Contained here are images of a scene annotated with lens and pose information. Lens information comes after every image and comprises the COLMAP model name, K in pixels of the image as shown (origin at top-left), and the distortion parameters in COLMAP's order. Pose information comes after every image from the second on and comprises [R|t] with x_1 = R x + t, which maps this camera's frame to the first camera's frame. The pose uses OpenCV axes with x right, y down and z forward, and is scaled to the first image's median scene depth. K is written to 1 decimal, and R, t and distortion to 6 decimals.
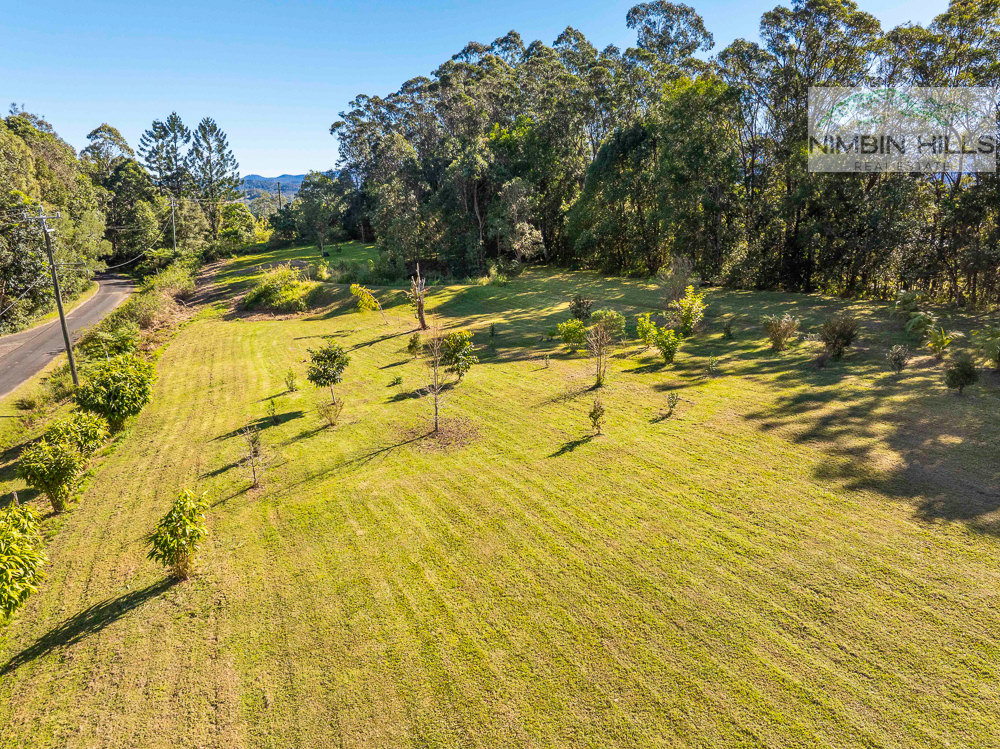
lens RADIAL K [[710.3, 0, 503.0], [0, 710.3, 361.2], [0, 0, 1]] dist [-0.049993, 0.015959]
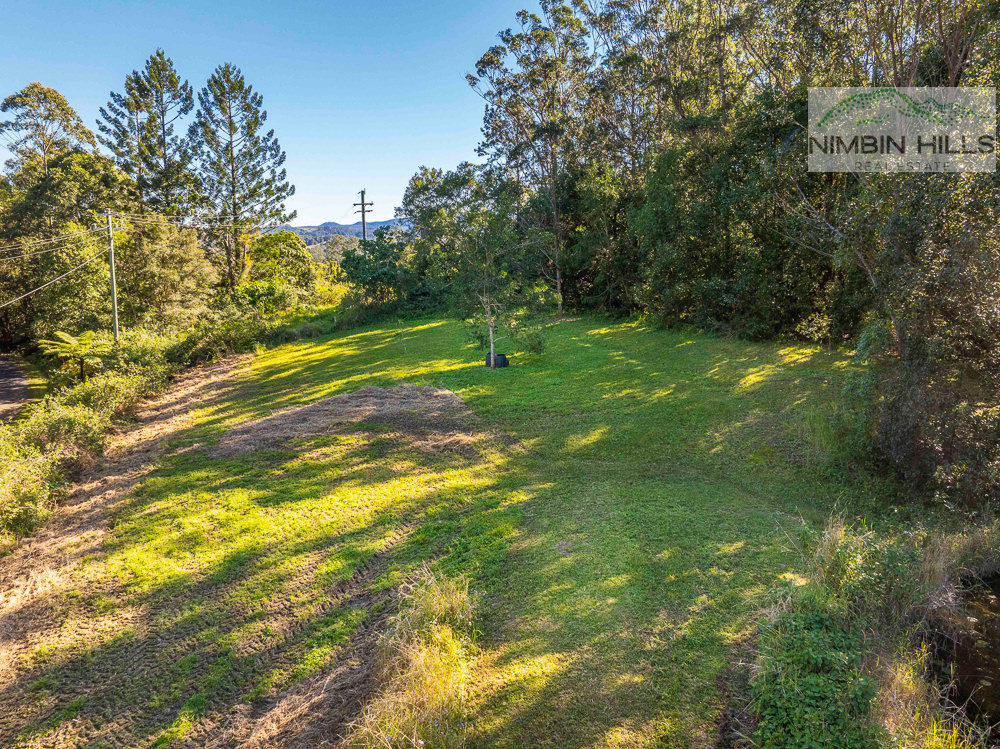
lens RADIAL K [[710.3, 0, 500.3], [0, 710.3, 369.3], [0, 0, 1]] dist [-0.049993, 0.015959]
pose [[0.995430, 0.005960, -0.095304, -0.194115], [-0.010386, 0.998887, -0.046016, -0.116961], [0.094924, 0.046796, 0.994384, 0.583229]]
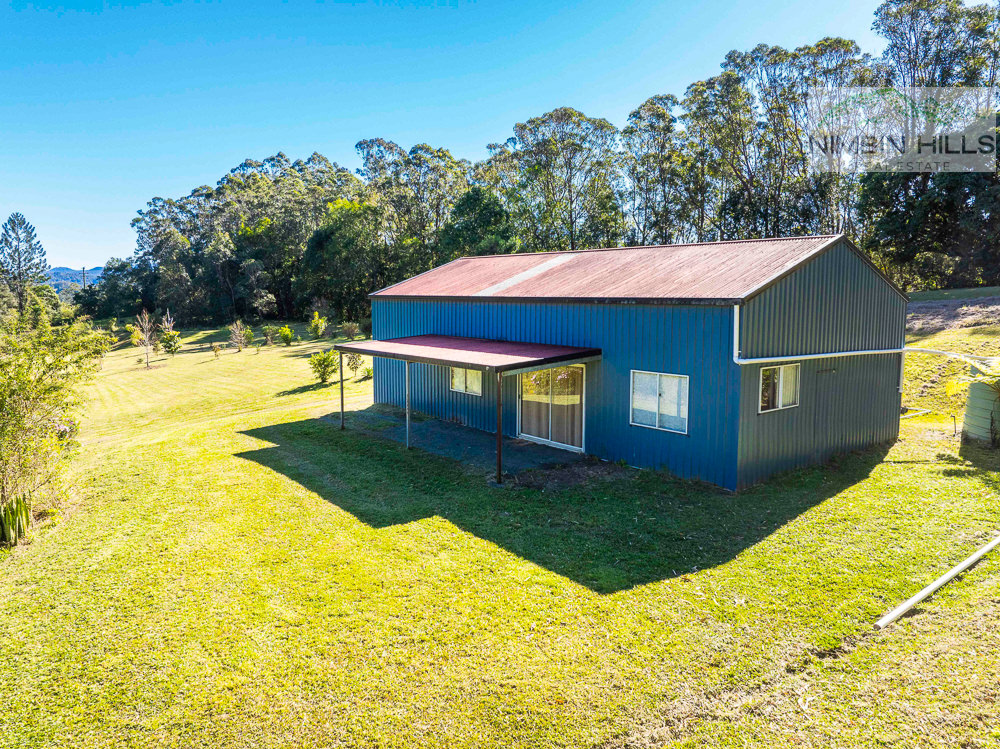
lens RADIAL K [[710.3, 0, 511.3], [0, 710.3, 358.2], [0, 0, 1]] dist [-0.049993, 0.015959]
pose [[0.971362, -0.031844, 0.235460, 0.110418], [0.061465, 0.990924, -0.119549, 0.091041], [-0.229516, 0.130598, 0.964503, -0.306281]]
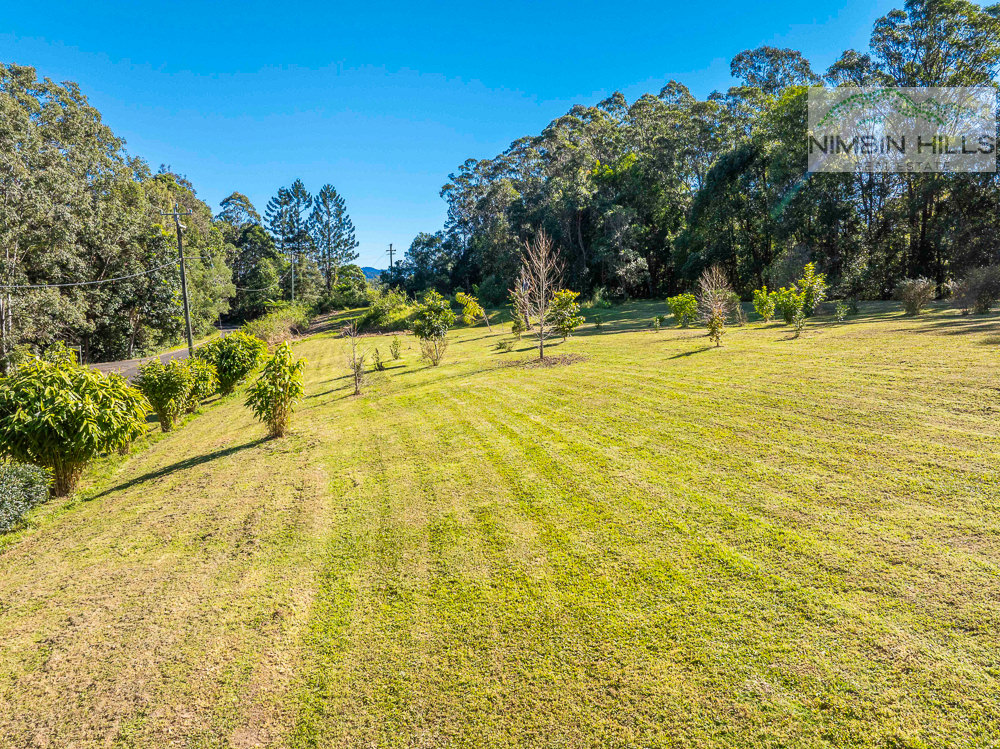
lens RADIAL K [[710.3, 0, 502.1], [0, 710.3, 356.8], [0, 0, 1]] dist [-0.049993, 0.015959]
pose [[0.989621, 0.004300, -0.143641, -0.002070], [-0.022608, 0.991764, -0.126068, 0.048653], [0.141916, 0.128007, 0.981567, 0.011672]]
